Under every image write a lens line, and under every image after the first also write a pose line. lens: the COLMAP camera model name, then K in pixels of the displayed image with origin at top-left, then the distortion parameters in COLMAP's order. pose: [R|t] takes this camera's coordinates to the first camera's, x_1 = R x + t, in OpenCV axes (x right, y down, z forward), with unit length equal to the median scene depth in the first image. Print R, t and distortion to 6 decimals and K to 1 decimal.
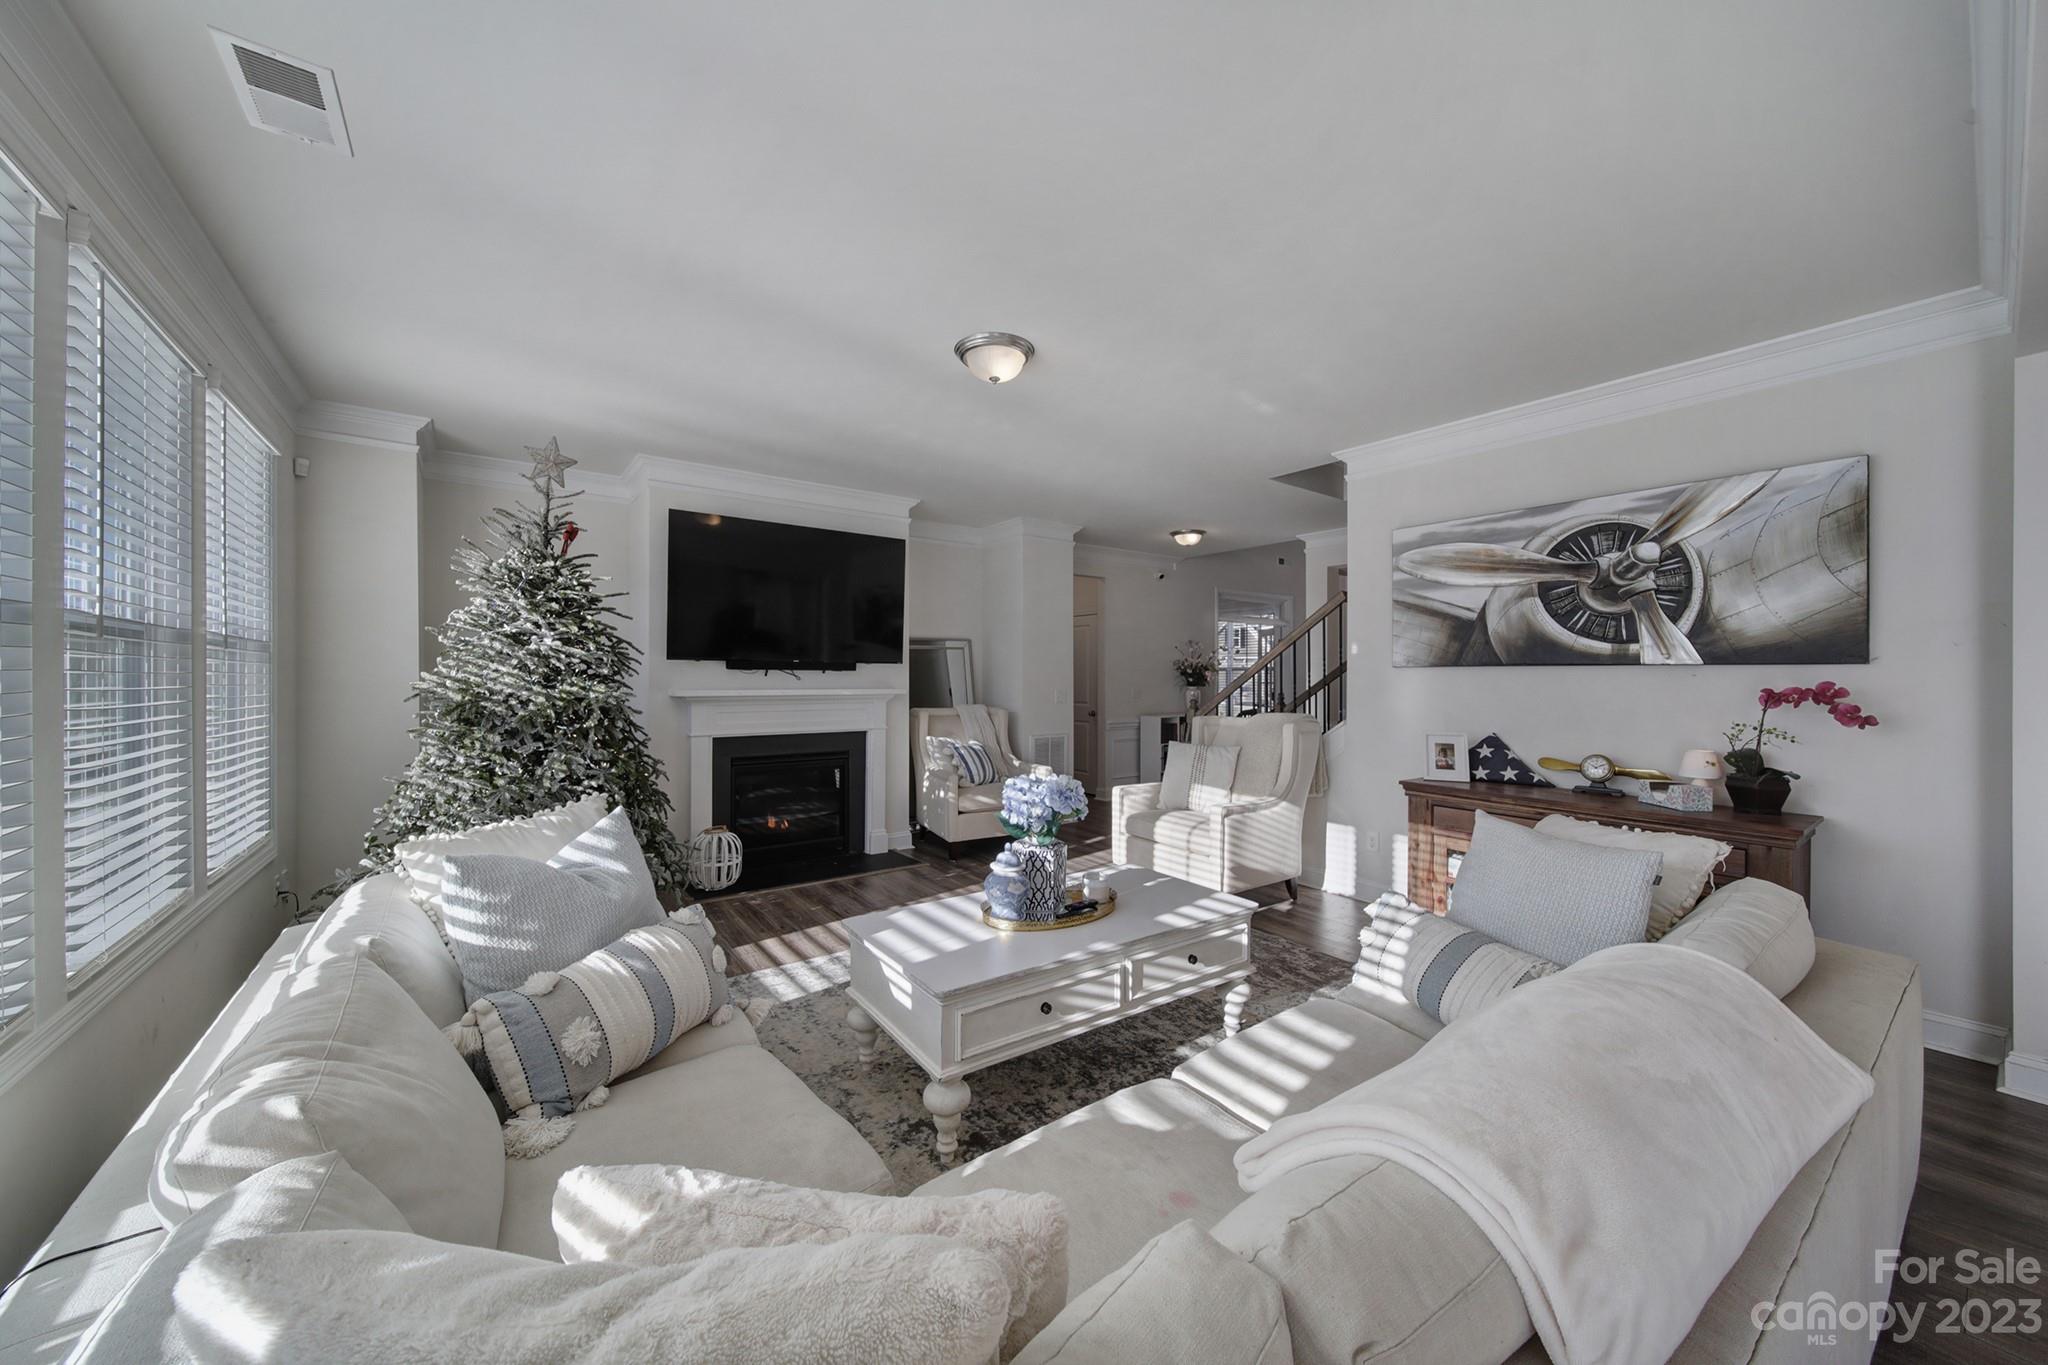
lens RADIAL K [[728.5, 0, 1011.0], [0, 728.5, 678.9], [0, 0, 1]] dist [-0.002078, -0.000329]
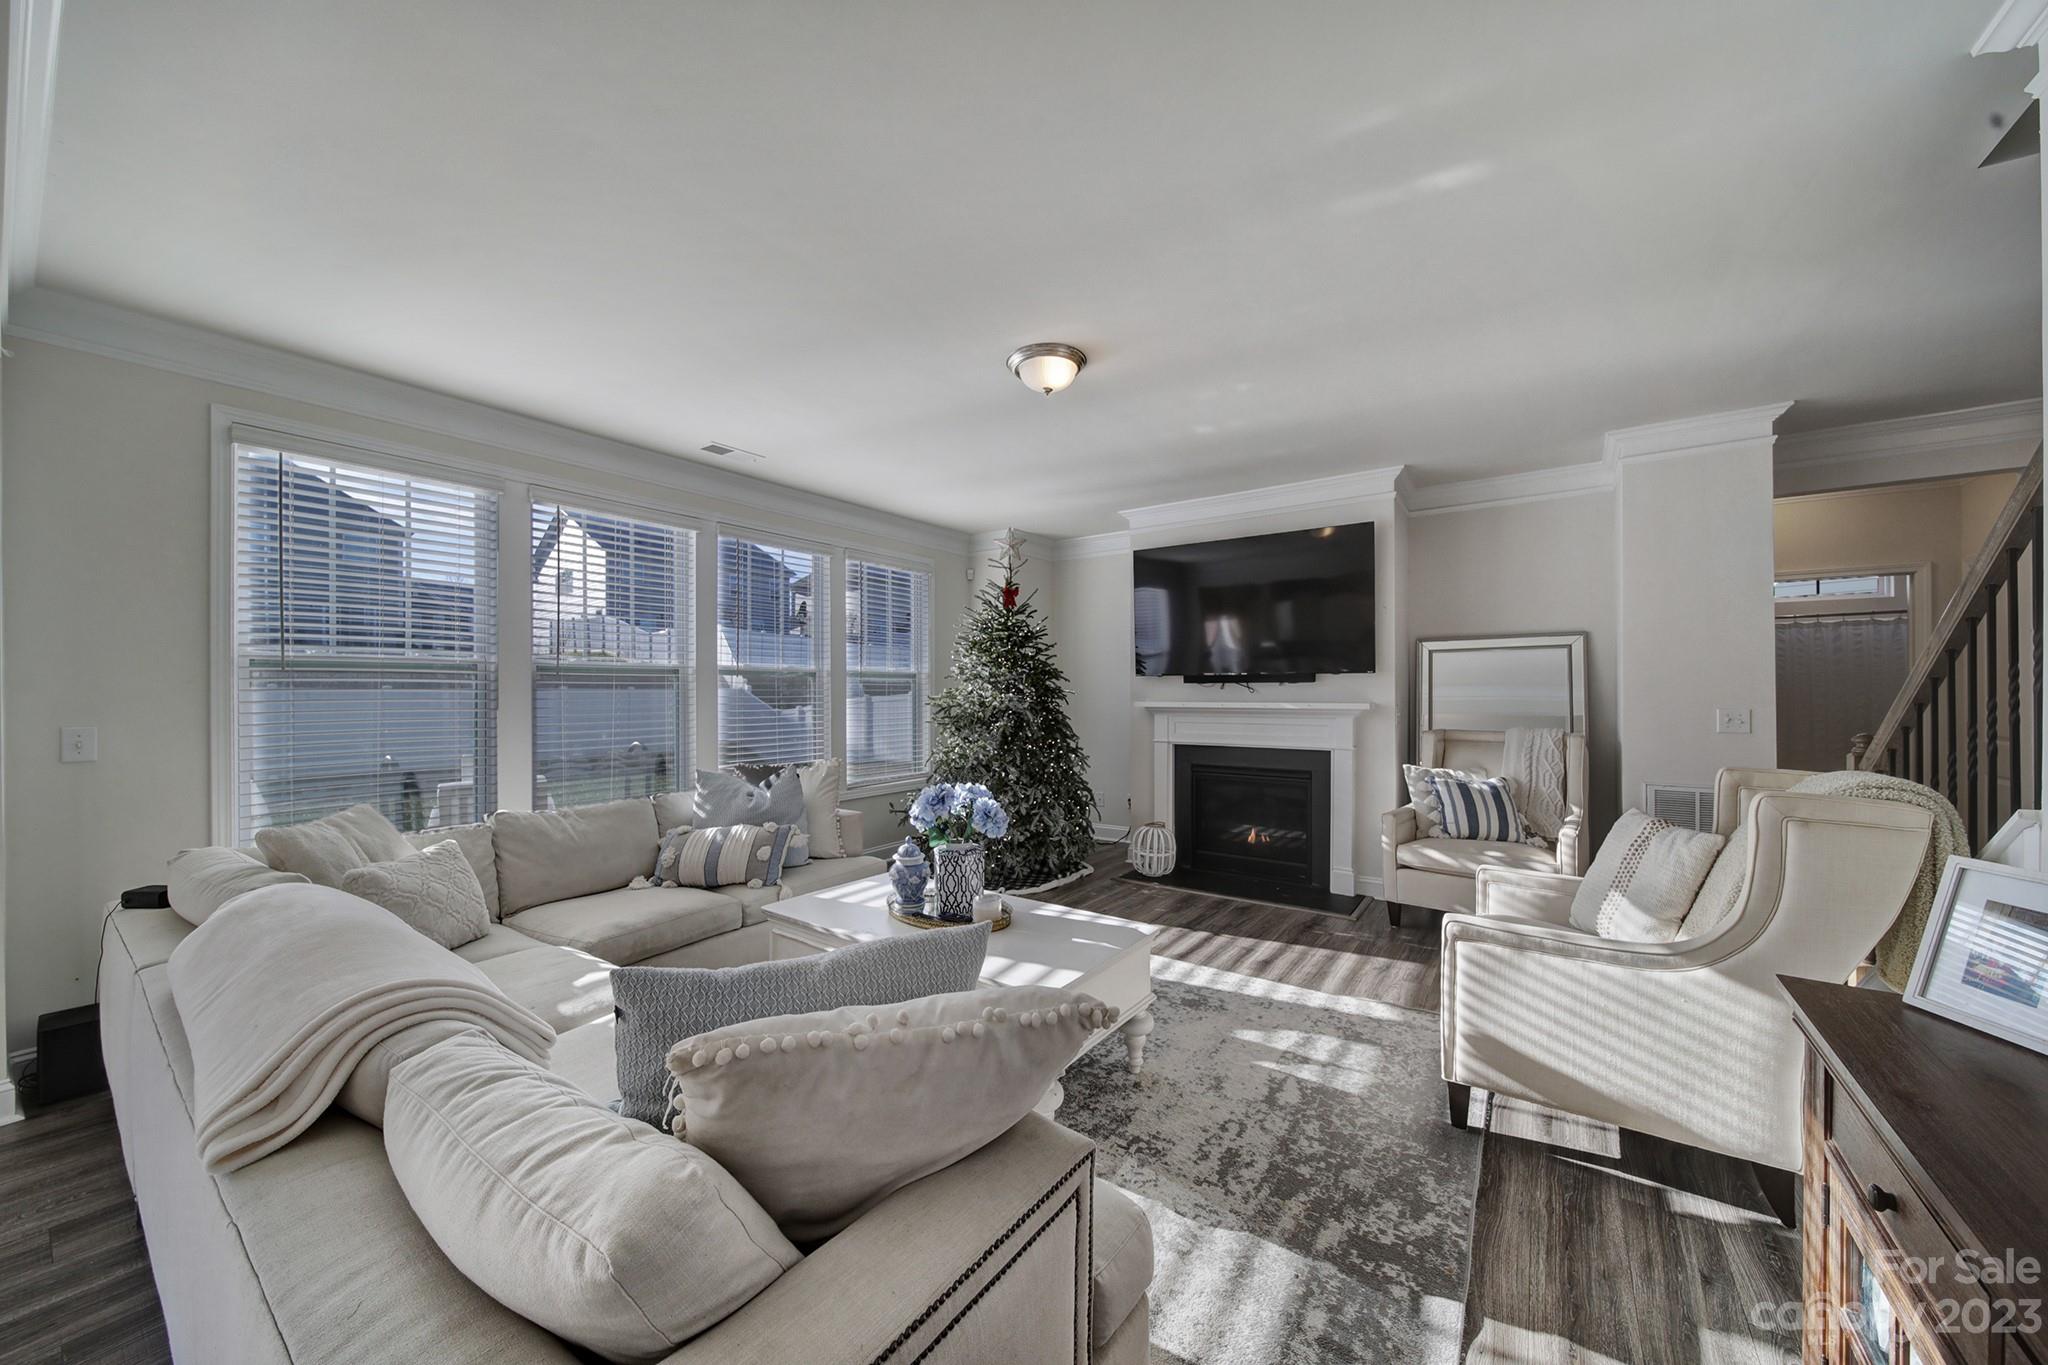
lens RADIAL K [[728.5, 0, 1017.1], [0, 728.5, 689.9], [0, 0, 1]] dist [-0.002078, -0.000329]
pose [[0.313074, -0.006608, -0.949706, 0.577071], [0.002602, 0.999978, -0.006100, 0.002748], [0.949725, -0.000562, 0.313084, 0.412549]]
